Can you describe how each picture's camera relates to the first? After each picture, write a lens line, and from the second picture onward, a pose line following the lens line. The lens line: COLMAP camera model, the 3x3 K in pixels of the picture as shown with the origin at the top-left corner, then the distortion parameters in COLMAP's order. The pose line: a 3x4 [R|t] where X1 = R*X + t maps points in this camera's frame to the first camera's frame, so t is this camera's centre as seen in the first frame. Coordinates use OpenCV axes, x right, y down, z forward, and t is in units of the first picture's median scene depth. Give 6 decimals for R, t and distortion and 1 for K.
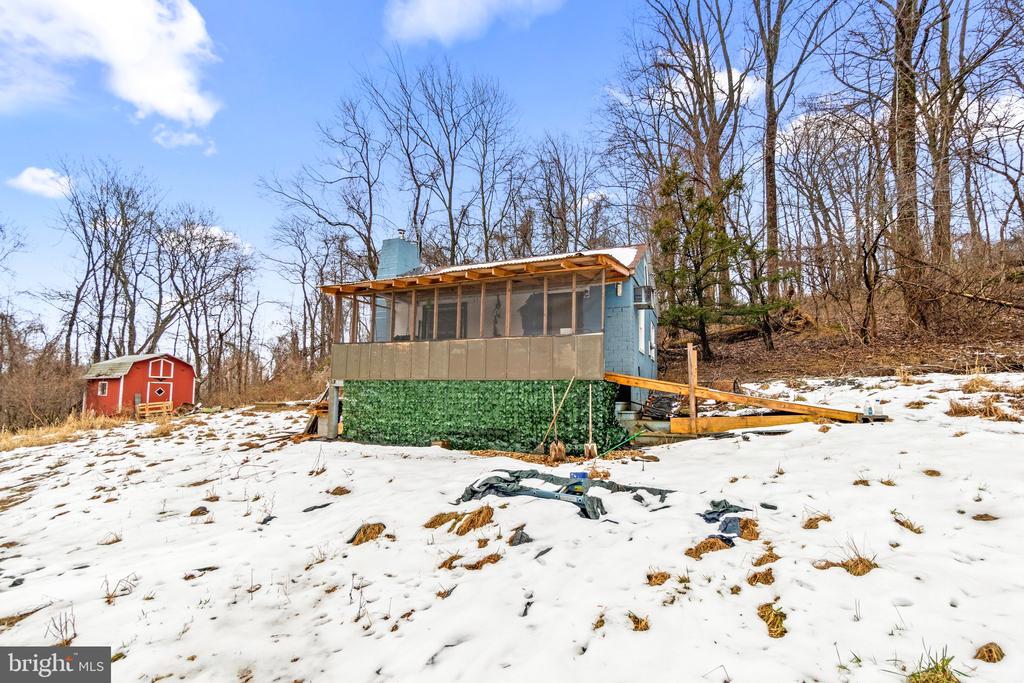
lens RADIAL K [[443.7, 0, 512.7], [0, 443.7, 368.6], [0, 0, 1]] dist [0.000005, -0.000026]
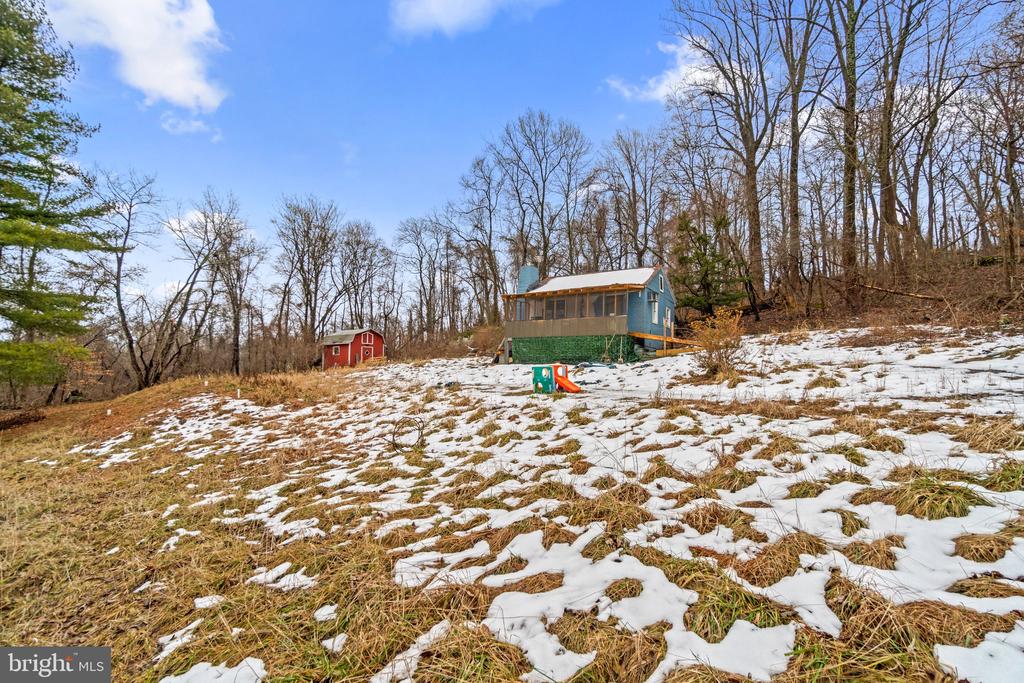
lens RADIAL K [[443.7, 0, 512.7], [0, 443.7, 368.6], [0, 0, 1]] dist [0.000005, -0.000026]
pose [[0.985692, 0.001381, -0.168550, -0.001986], [0.008106, 0.998421, 0.055591, 0.020735], [0.168360, -0.056161, 0.984124, -0.440473]]
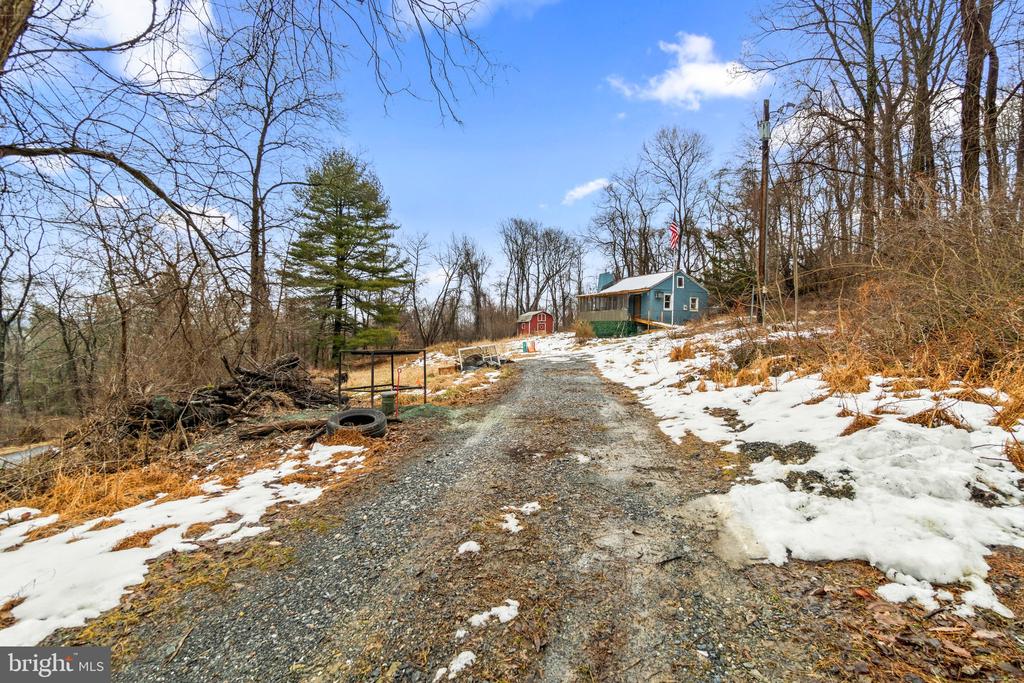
lens RADIAL K [[443.7, 0, 512.7], [0, 443.7, 368.6], [0, 0, 1]] dist [0.000005, -0.000026]
pose [[0.747876, 0.050967, -0.661879, 0.604668], [0.042682, 0.991294, 0.124560, -0.025552], [0.662465, -0.121406, 0.739189, -0.796440]]
